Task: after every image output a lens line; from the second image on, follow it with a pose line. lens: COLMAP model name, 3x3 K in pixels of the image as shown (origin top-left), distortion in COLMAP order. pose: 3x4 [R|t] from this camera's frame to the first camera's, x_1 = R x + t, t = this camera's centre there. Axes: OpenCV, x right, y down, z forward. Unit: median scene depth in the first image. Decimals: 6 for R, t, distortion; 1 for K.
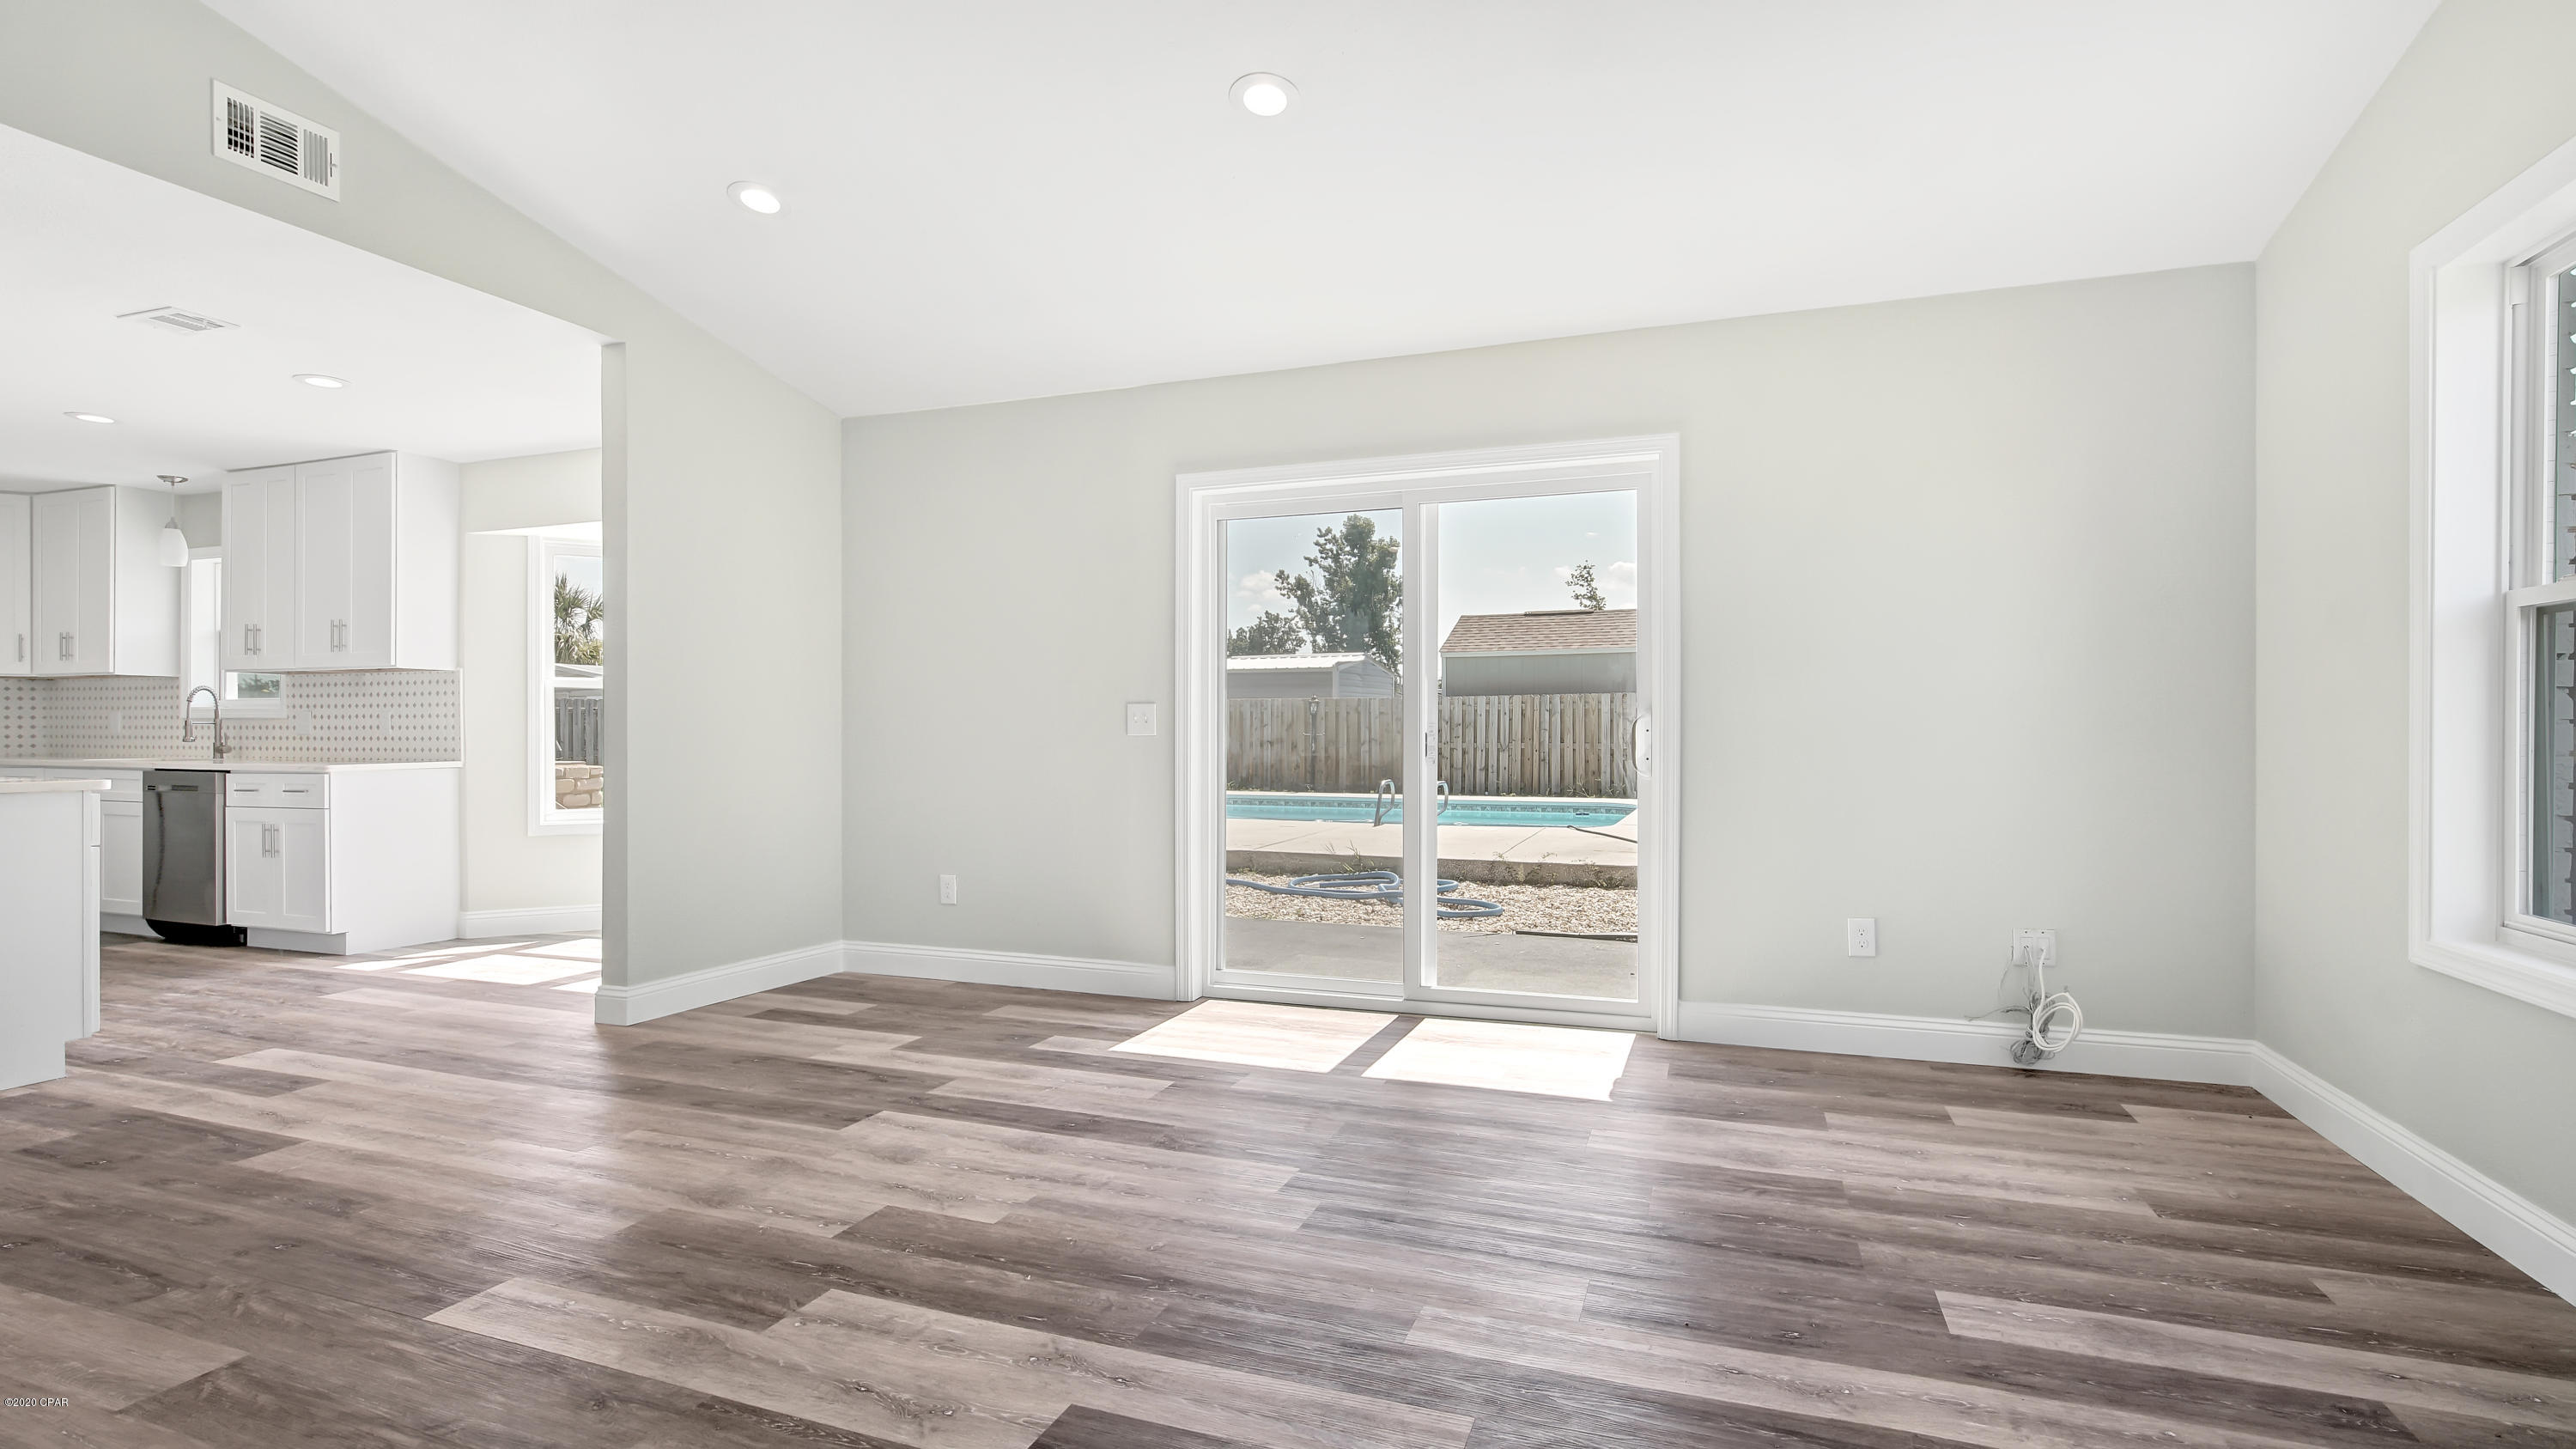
lens RADIAL K [[1194.6, 0, 1274.2], [0, 1194.6, 730.2], [0, 0, 1]] dist [-0.008818, 0.000845]
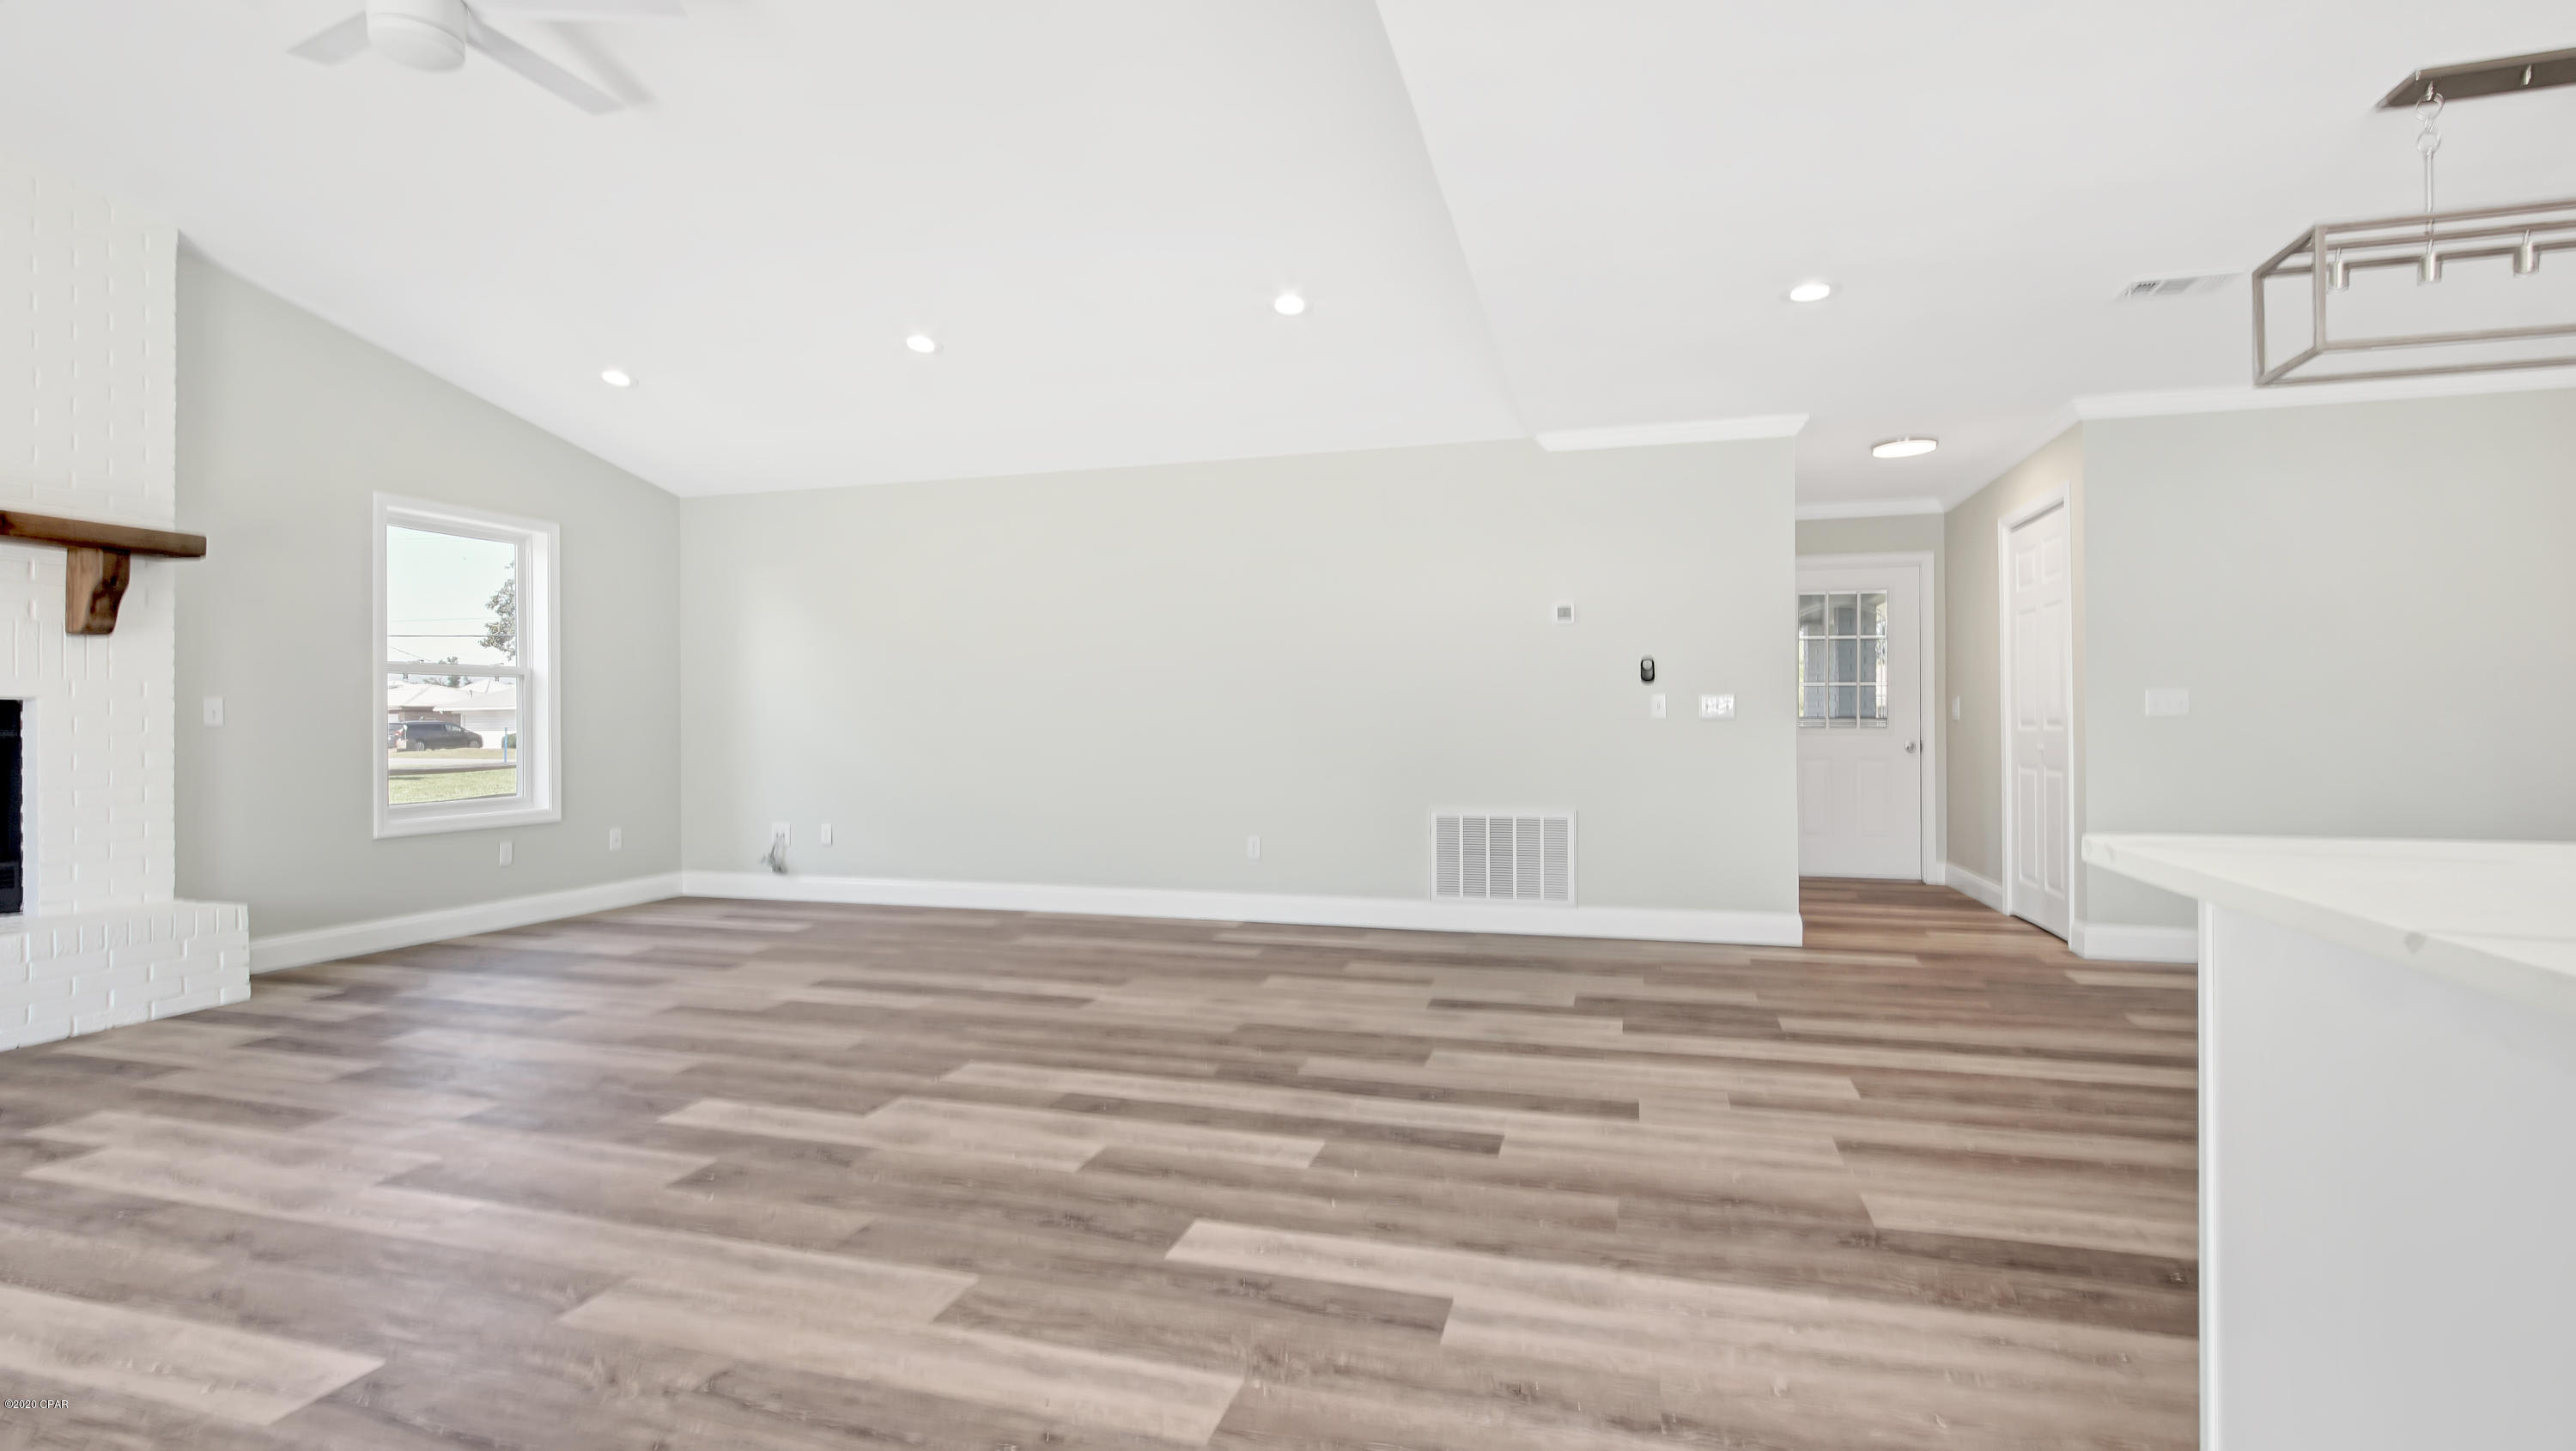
lens RADIAL K [[1194.4, 0, 1274.2], [0, 1194.4, 731.2], [0, 0, 1]] dist [-0.008818, 0.000845]
pose [[-0.997838, 0.004523, -0.065570, -0.513950], [0.003838, 0.999937, 0.010562, -0.001203], [0.065614, 0.010287, -0.997792, 0.746614]]
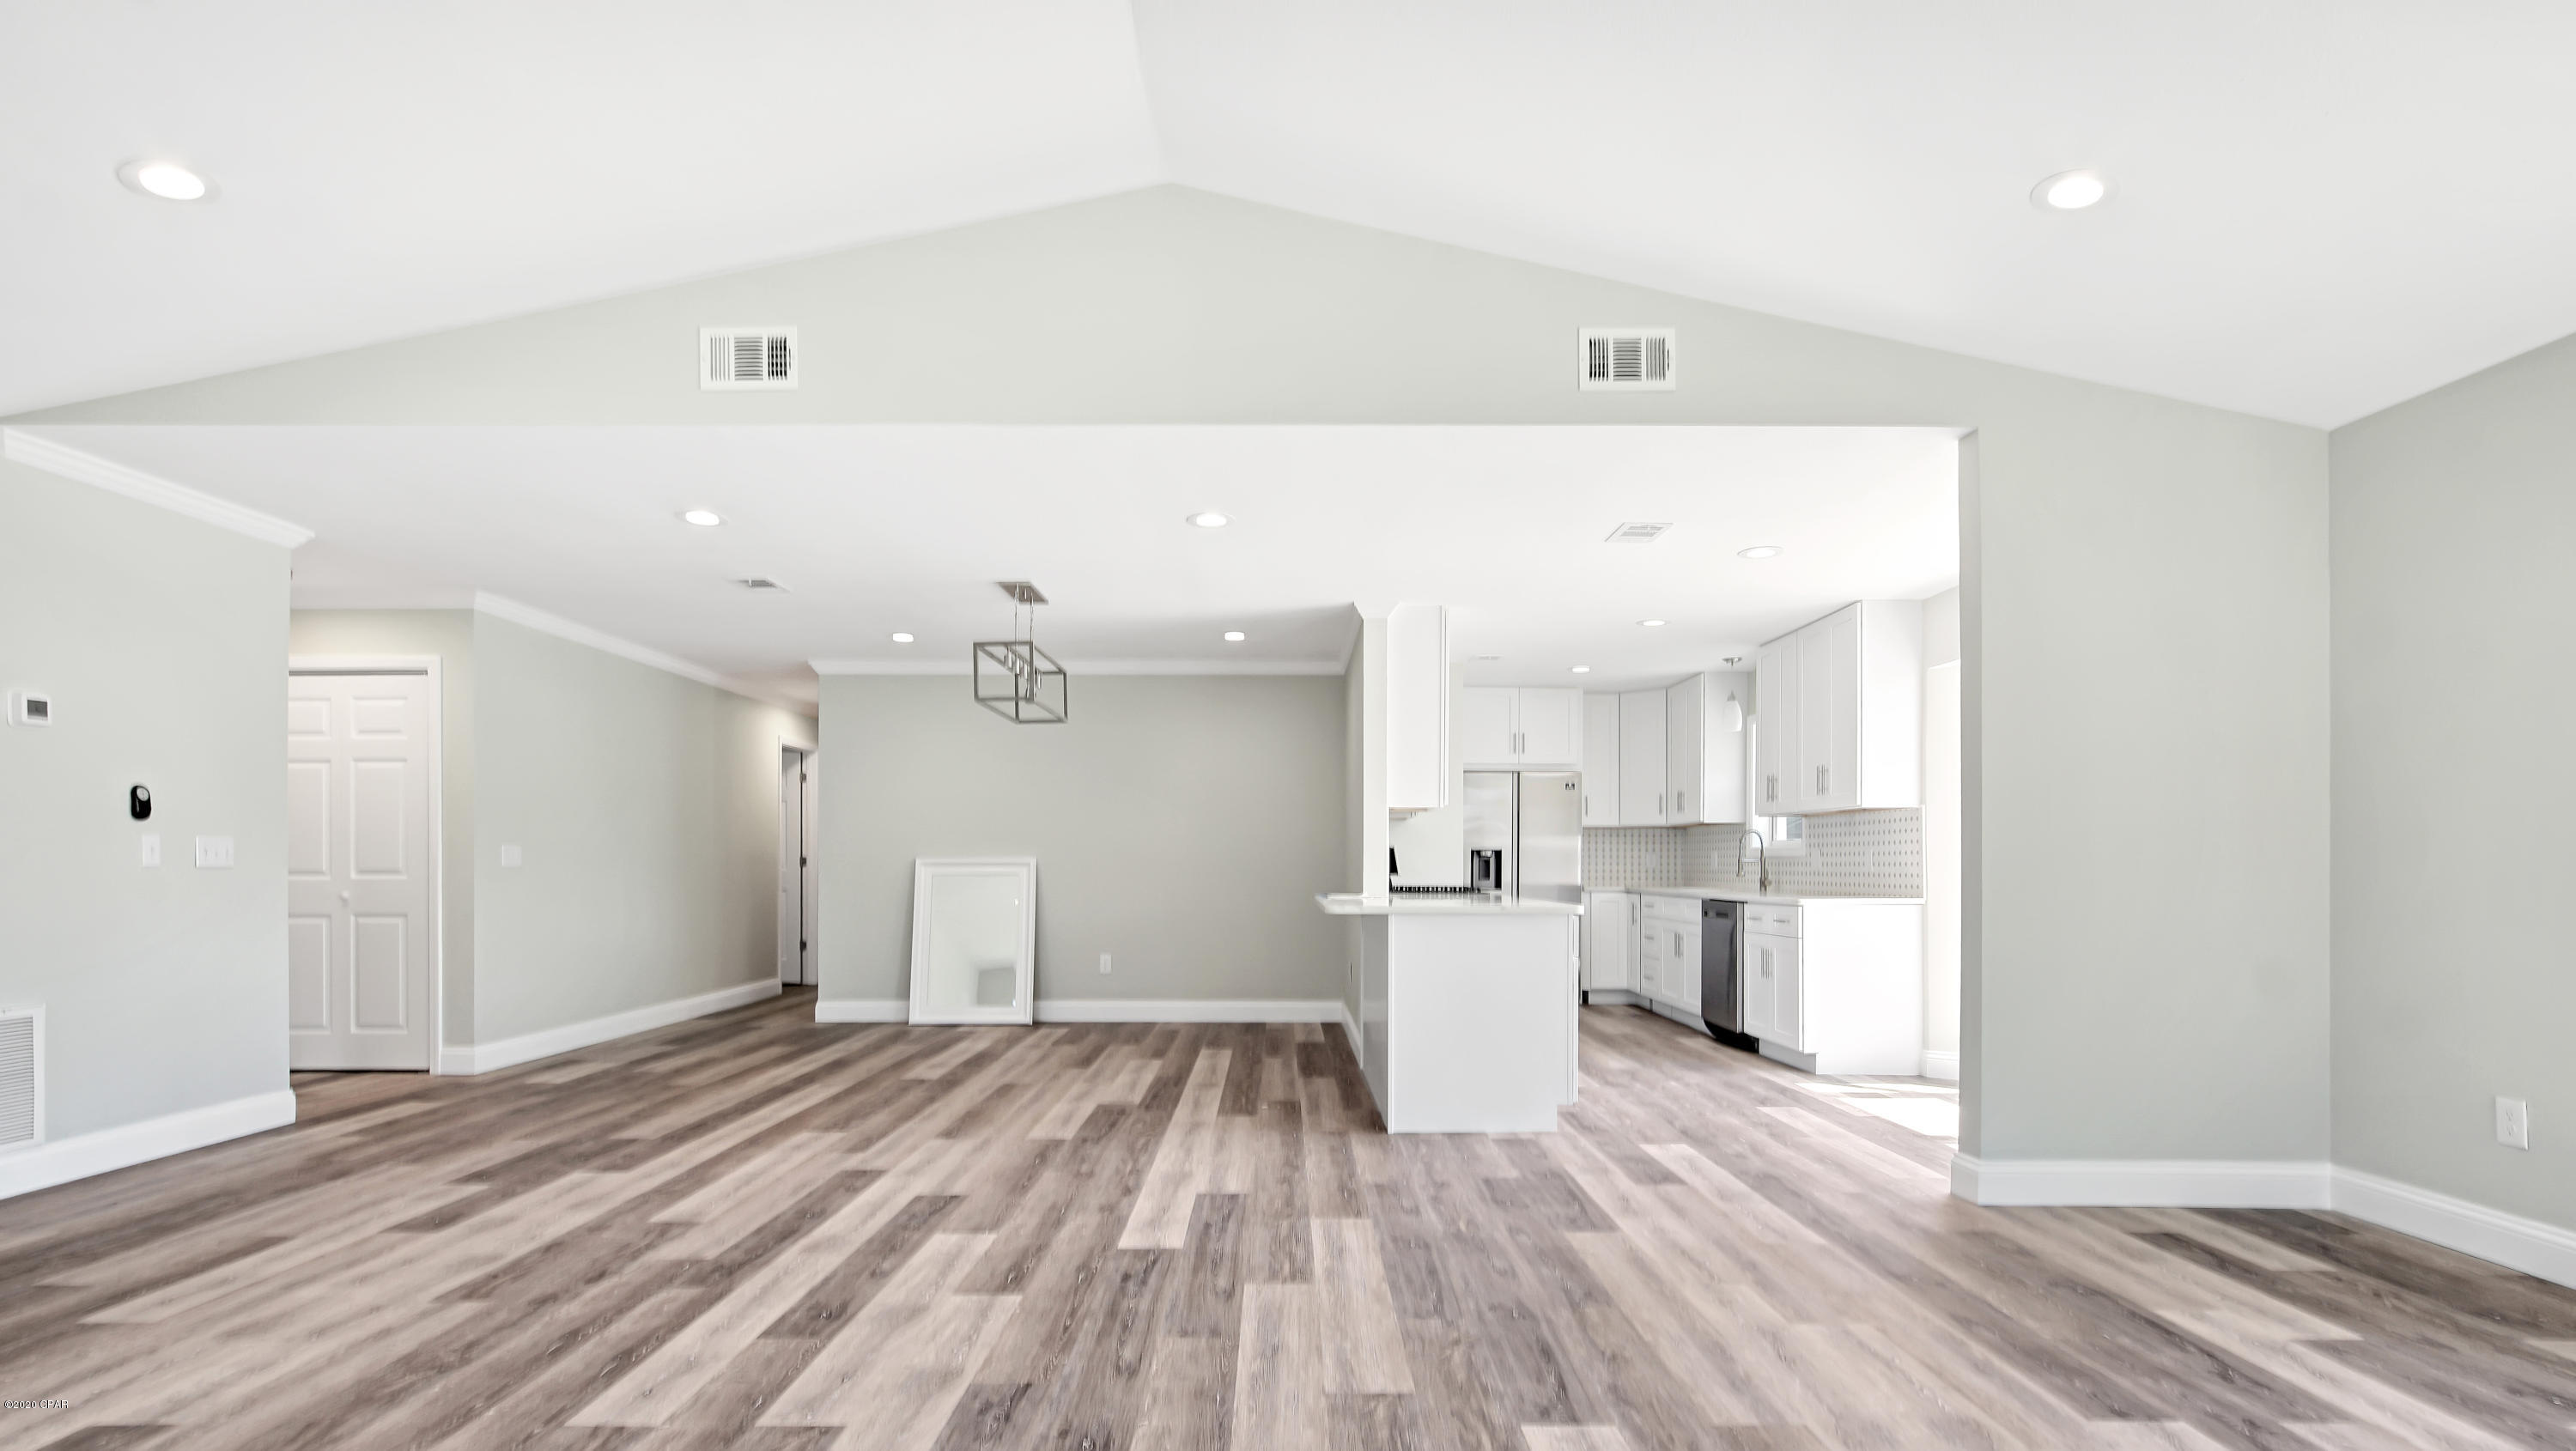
lens RADIAL K [[1214.3, 0, 1292.6], [0, 1214.3, 862.1], [0, 0, 1]] dist [-0.011926, 0.000698]
pose [[0.357987, -0.002179, -0.933724, 0.082764], [-0.000566, 0.999997, -0.002551, -0.001351], [0.933726, 0.001442, 0.357985, 0.160310]]
